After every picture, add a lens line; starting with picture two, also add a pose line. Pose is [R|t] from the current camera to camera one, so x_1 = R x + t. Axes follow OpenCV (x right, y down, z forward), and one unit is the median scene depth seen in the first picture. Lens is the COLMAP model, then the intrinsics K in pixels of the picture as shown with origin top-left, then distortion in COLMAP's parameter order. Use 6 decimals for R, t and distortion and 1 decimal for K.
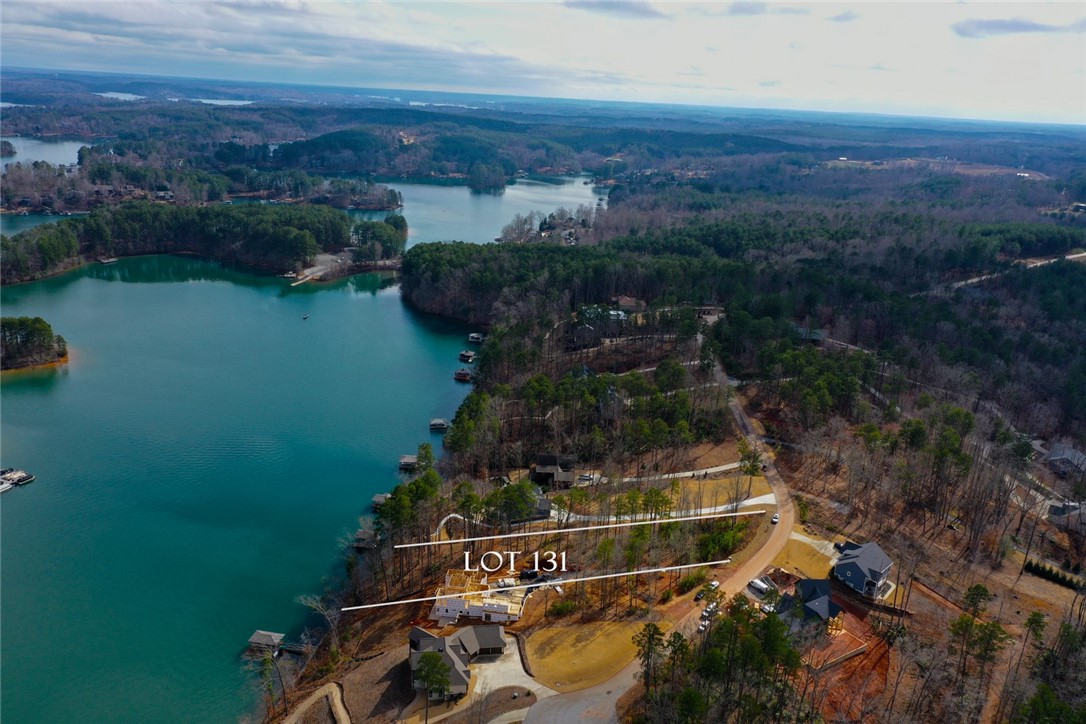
lens RADIAL K [[860.4, 0, 540.3], [0, 860.4, 364.8], [0, 0, 1]] dist [0.009917, 0.010550]
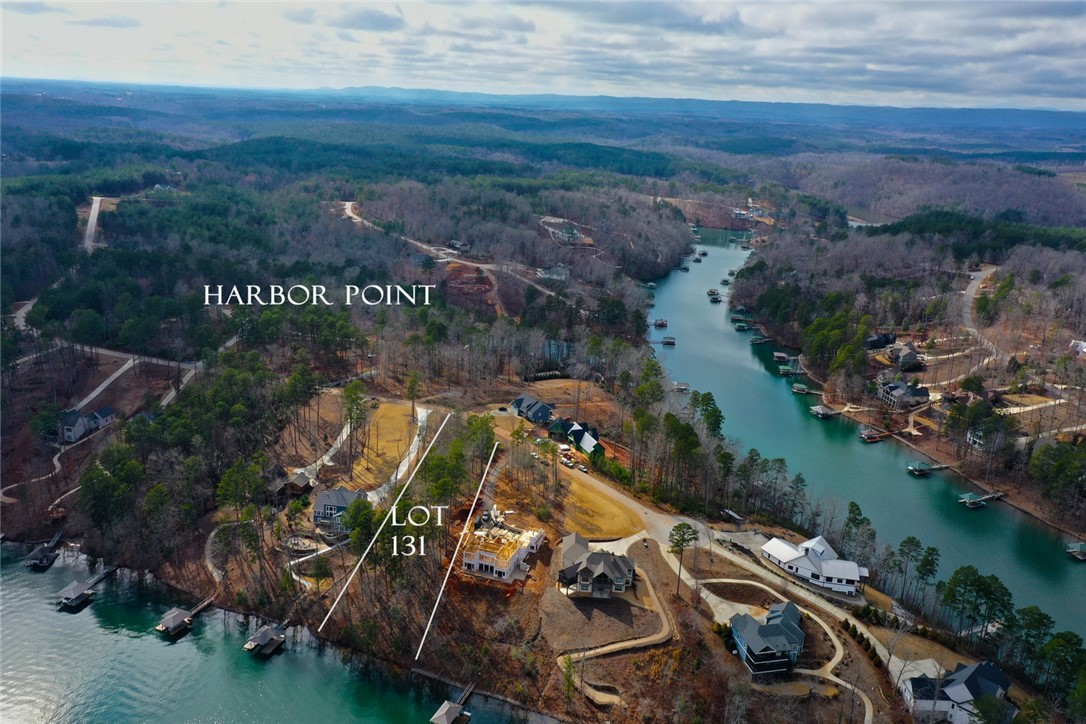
lens RADIAL K [[860.4, 0, 544.7], [0, 860.4, 359.9], [0, 0, 1]] dist [0.009917, 0.010550]
pose [[0.216177, -0.317590, 0.923257, -0.252455], [0.256579, 0.930860, 0.260129, -0.058678], [-0.942037, 0.180655, 0.282718, 0.146151]]
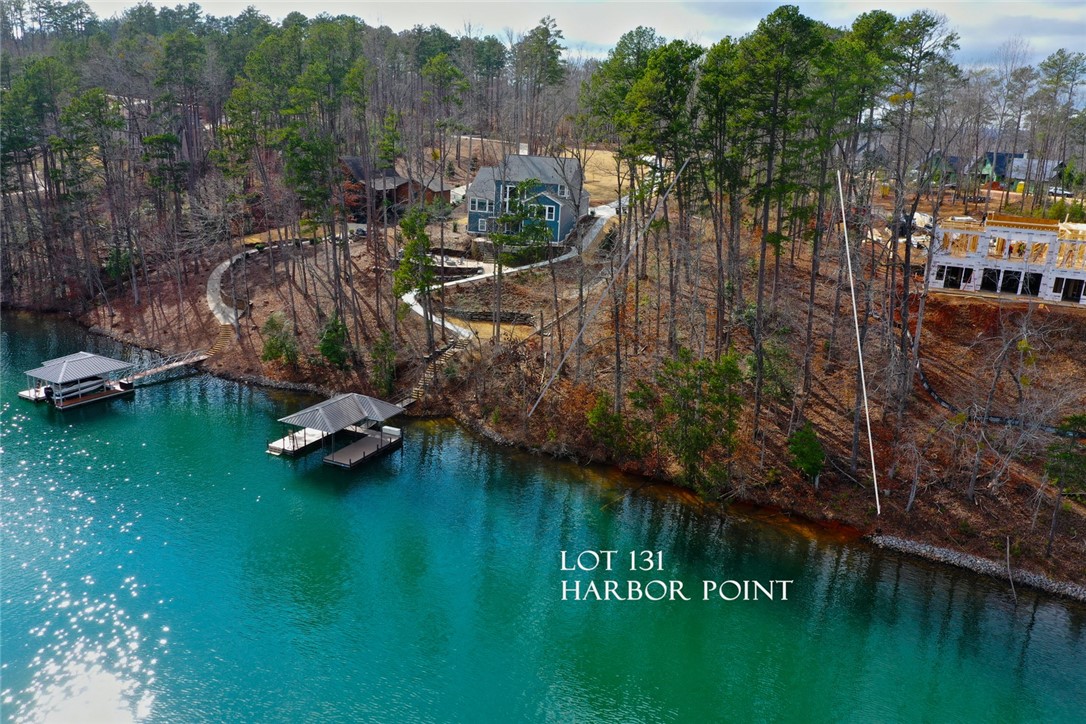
lens RADIAL K [[860.4, 0, 542.5], [0, 860.4, 361.9], [0, 0, 1]] dist [0.009917, 0.010550]
pose [[0.316431, -0.280886, 0.906077, -0.124071], [0.247075, 0.946593, 0.207160, 0.045835], [-0.915874, 0.158317, 0.368931, 0.264591]]
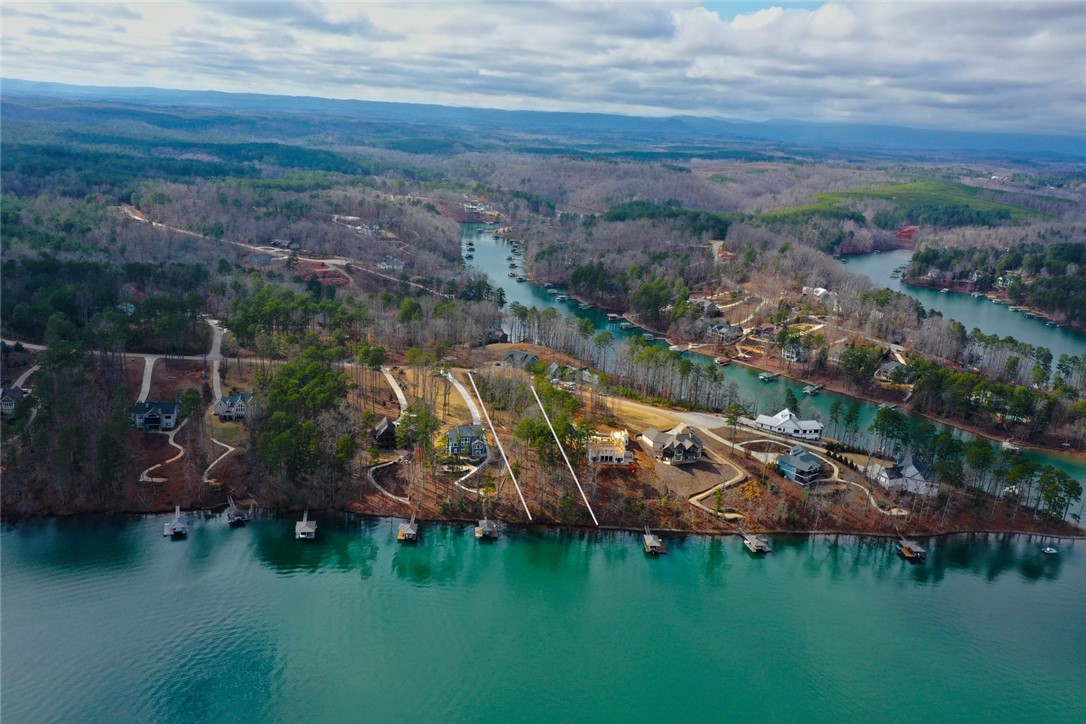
lens RADIAL K [[860.4, 0, 540.2], [0, 860.4, 361.0], [0, 0, 1]] dist [0.009917, 0.010550]
pose [[-0.209716, -0.320886, 0.923608, -0.356152], [0.220460, 0.904771, 0.364400, -0.114772], [-0.952584, 0.280039, -0.119003, 0.312693]]
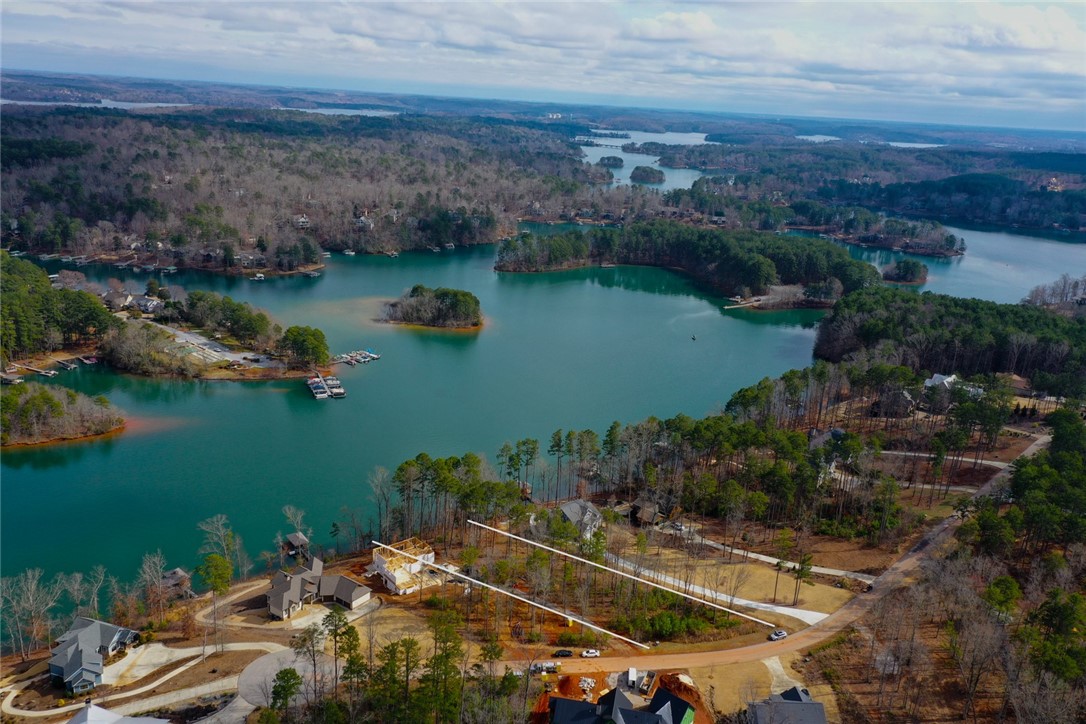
lens RADIAL K [[860.4, 0, 541.3], [0, 860.4, 359.7], [0, 0, 1]] dist [0.009917, 0.010550]
pose [[0.714421, 0.188970, -0.673716, 0.176027], [-0.224853, 0.973775, 0.034695, -0.012810], [0.662604, 0.126700, 0.738176, 0.073481]]
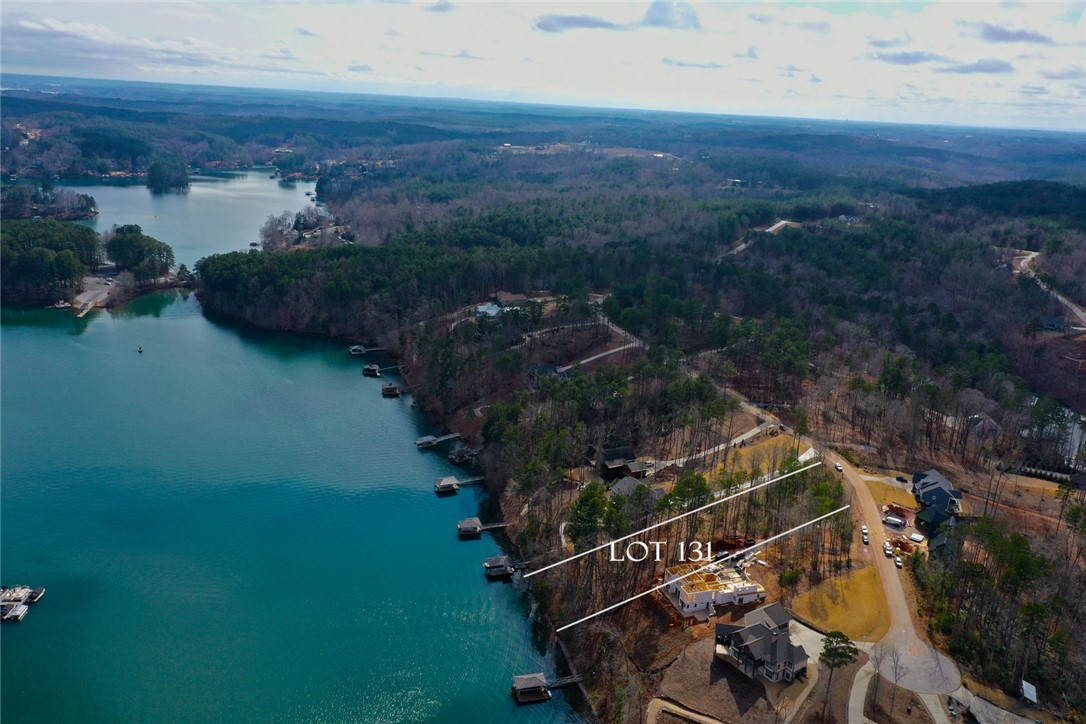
lens RADIAL K [[860.4, 0, 542.3], [0, 860.4, 360.1], [0, 0, 1]] dist [0.009917, 0.010550]
pose [[0.898235, -0.129641, 0.419962, -0.165857], [0.124722, 0.991414, 0.039284, -0.018404], [-0.421449, 0.017093, 0.906691, 0.029763]]
